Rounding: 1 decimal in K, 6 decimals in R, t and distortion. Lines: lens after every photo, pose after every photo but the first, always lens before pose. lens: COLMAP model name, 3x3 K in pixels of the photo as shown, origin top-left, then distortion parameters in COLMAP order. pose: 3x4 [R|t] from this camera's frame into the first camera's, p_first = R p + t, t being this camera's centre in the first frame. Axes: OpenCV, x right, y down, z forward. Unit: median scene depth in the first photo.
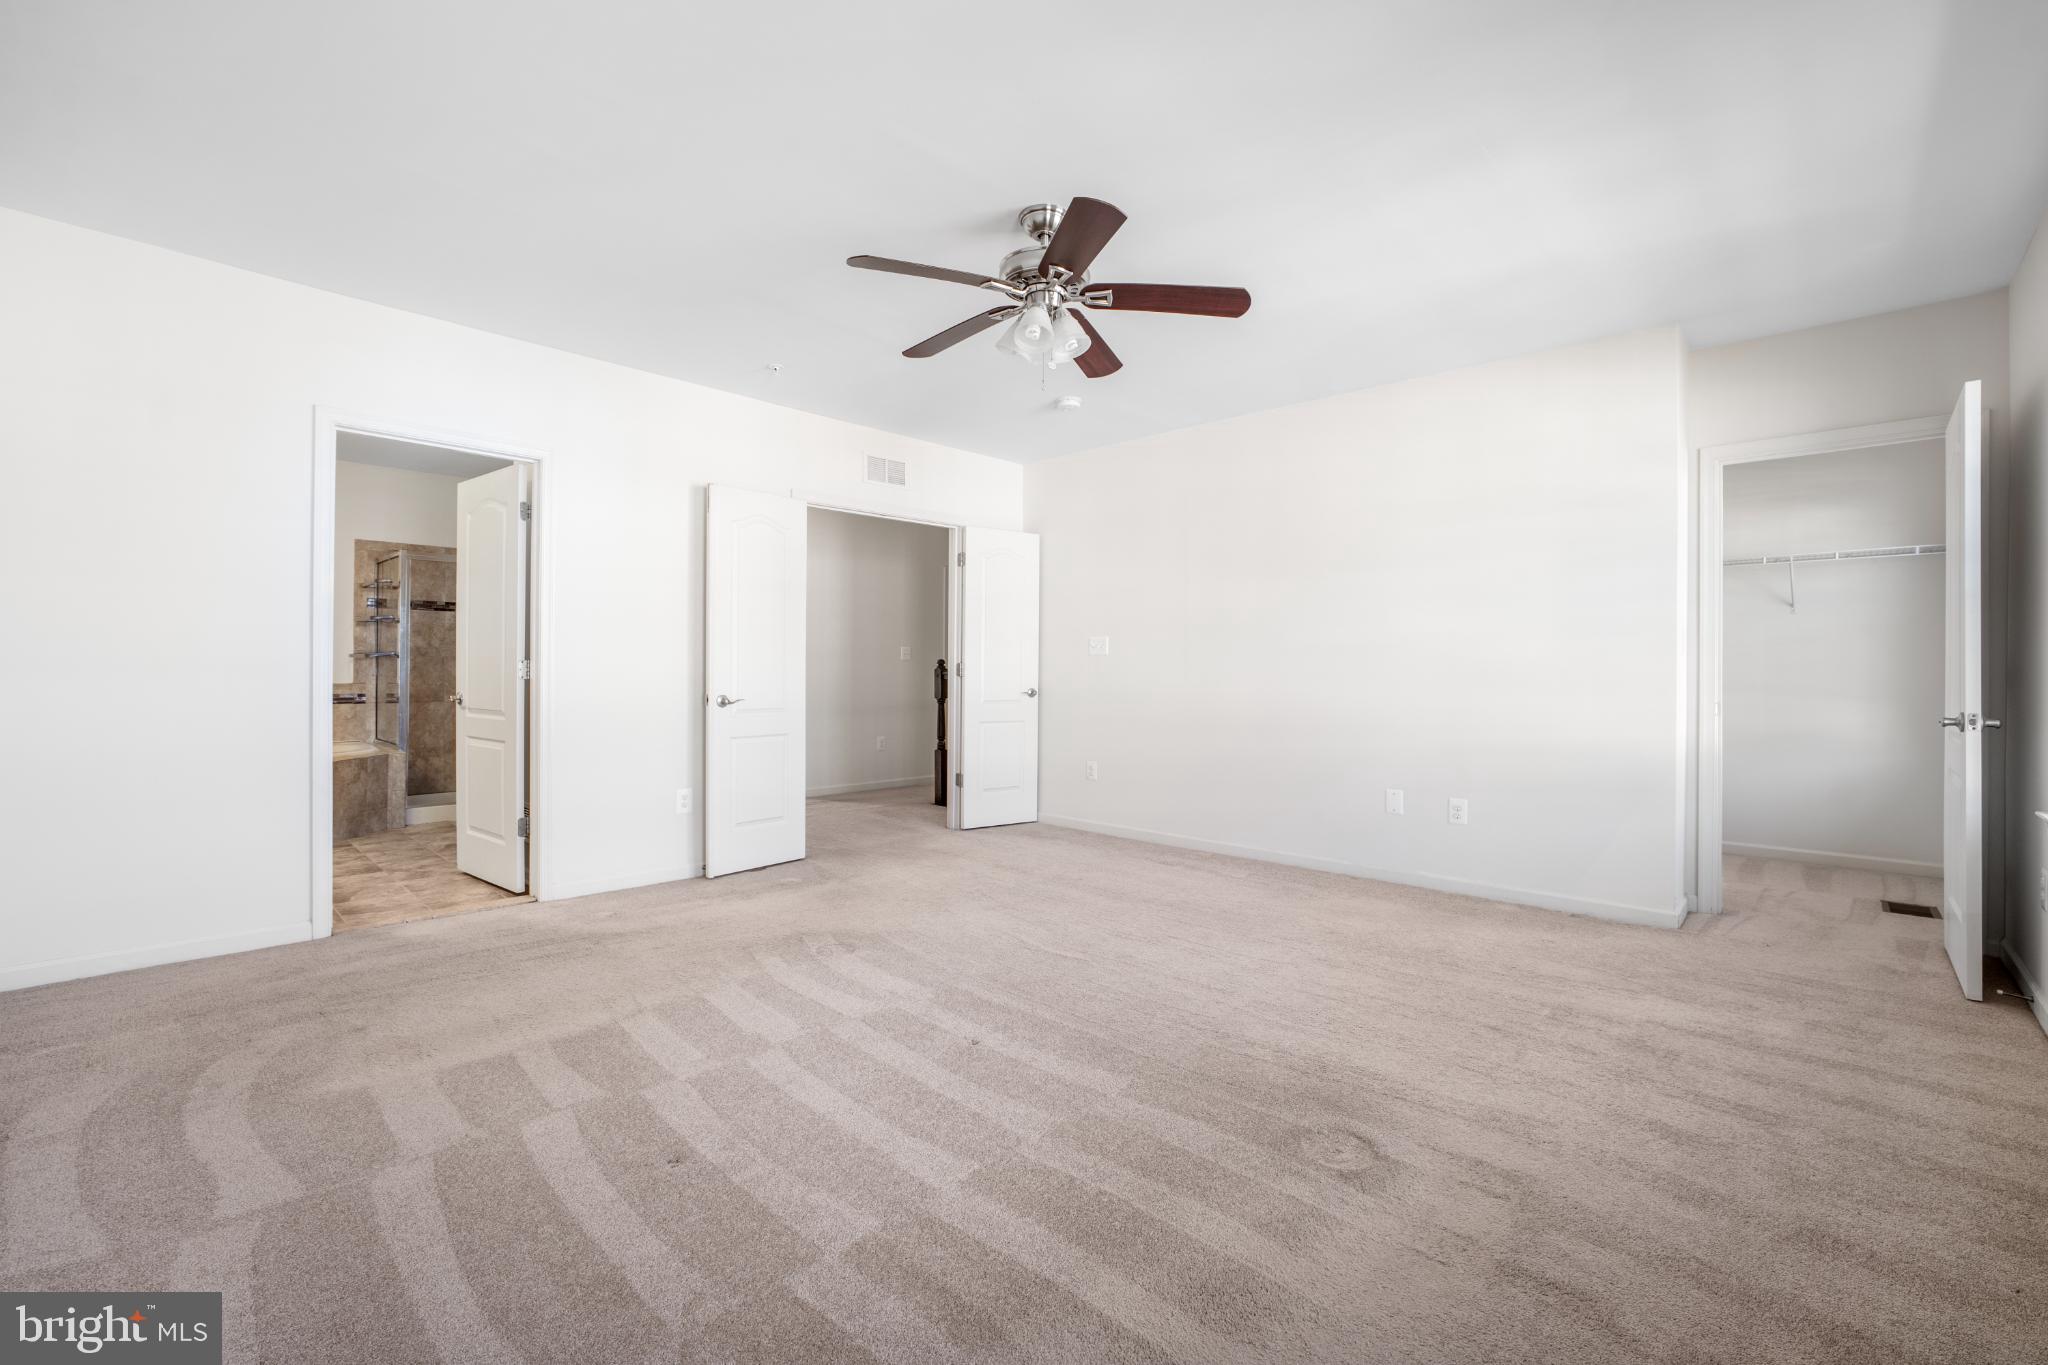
lens RADIAL K [[863.2, 0, 1023.7], [0, 863.2, 672.1], [0, 0, 1]] dist [-0.033400, 0.013258]
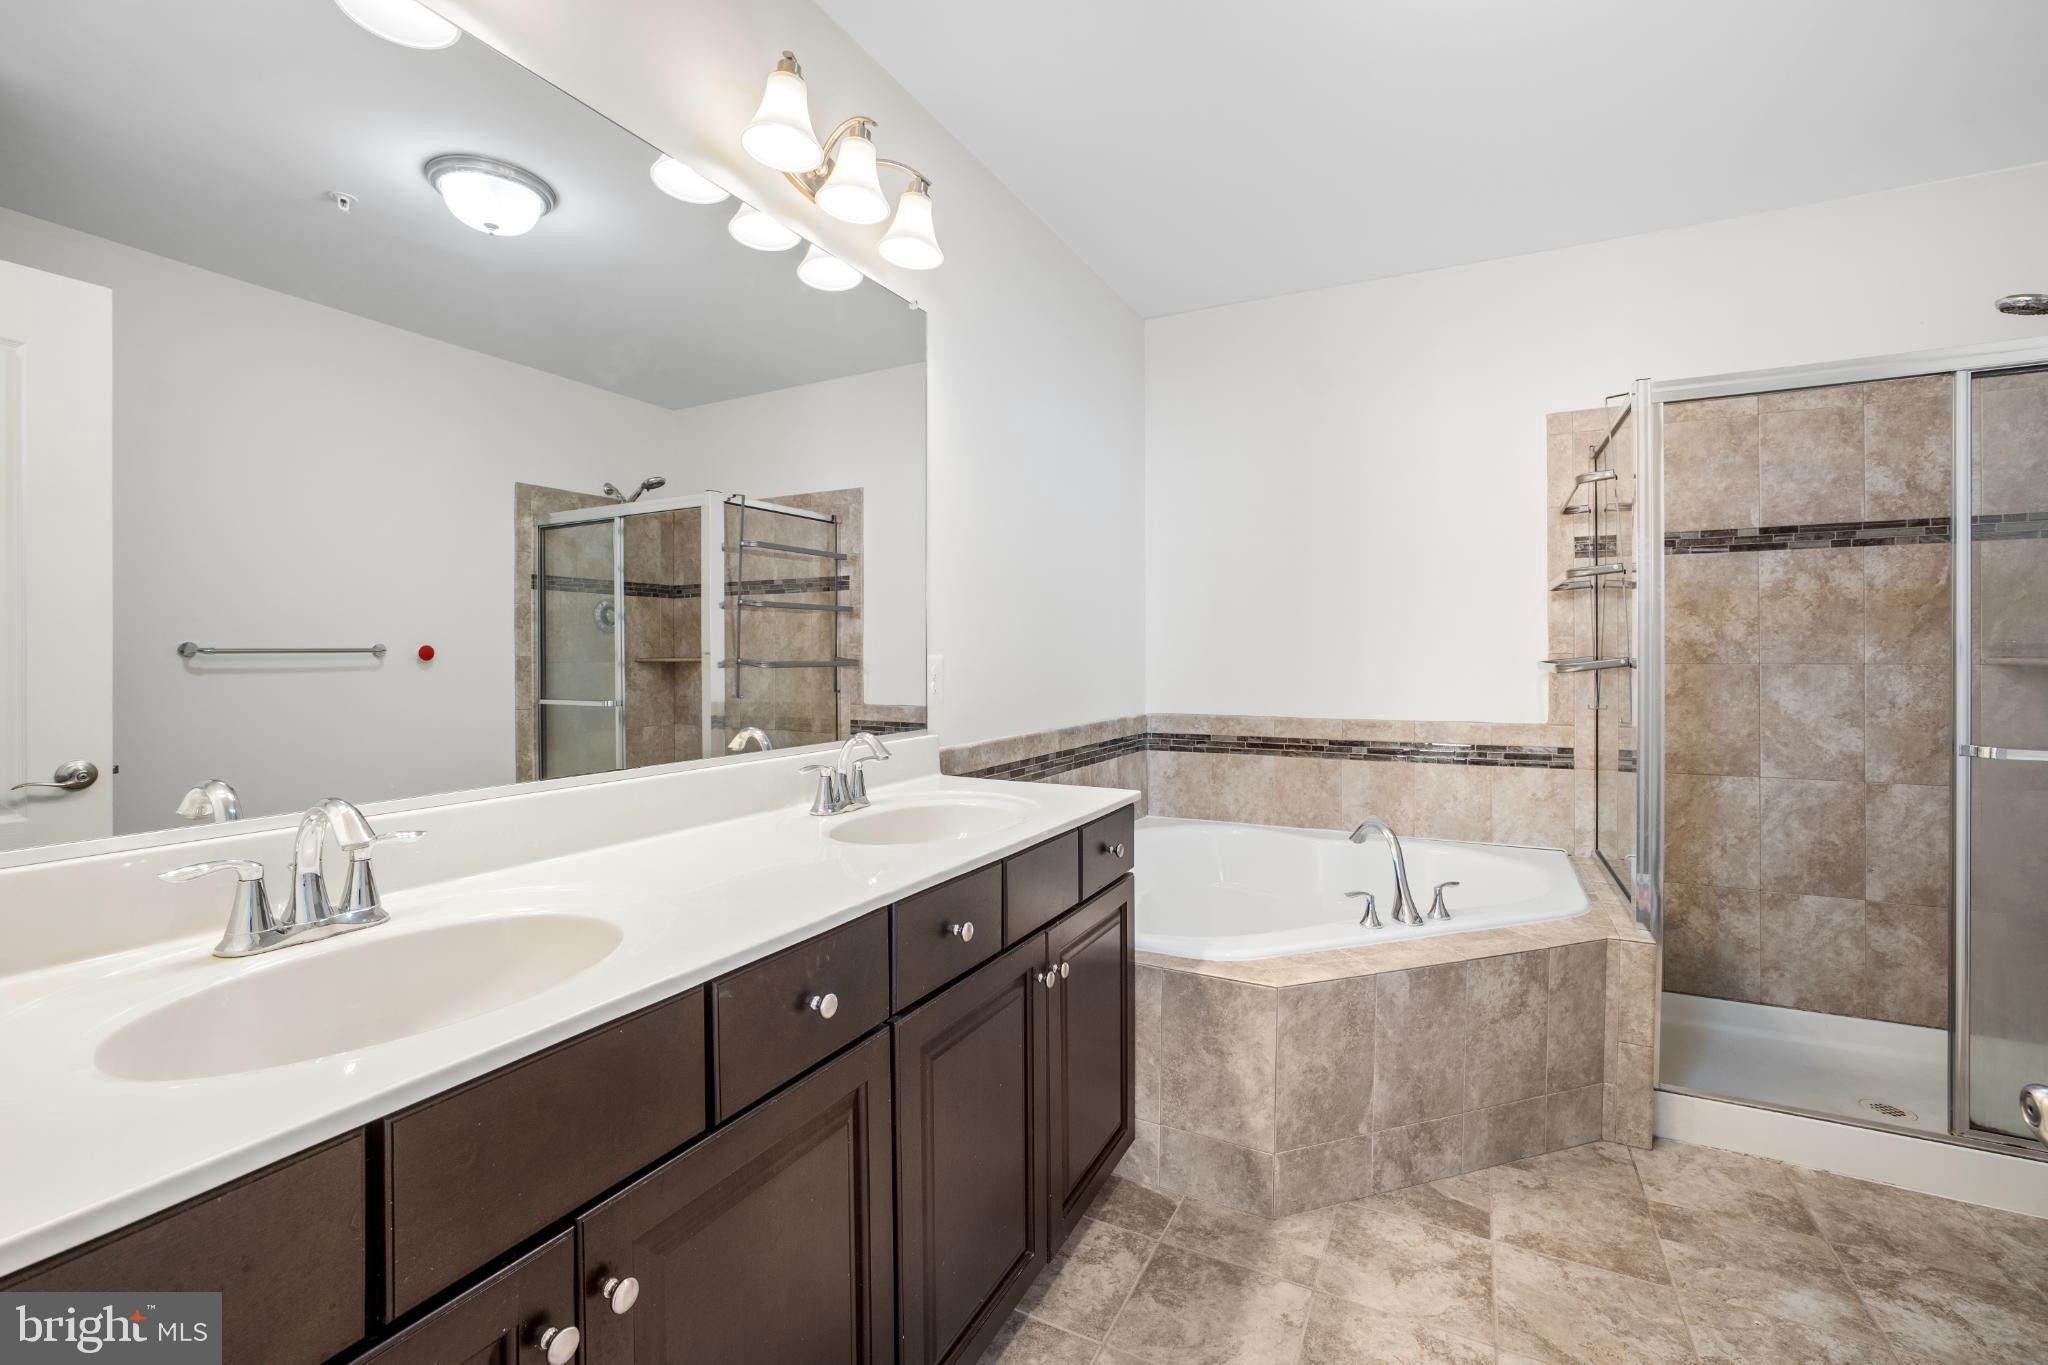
lens RADIAL K [[863.2, 0, 1023.7], [0, 863.2, 672.1], [0, 0, 1]] dist [-0.033400, 0.013258]
pose [[0.280782, -0.004483, -0.959761, -0.417048], [0.007842, 0.999966, -0.002376, -0.016559], [0.959739, -0.006859, 0.280808, 0.588146]]
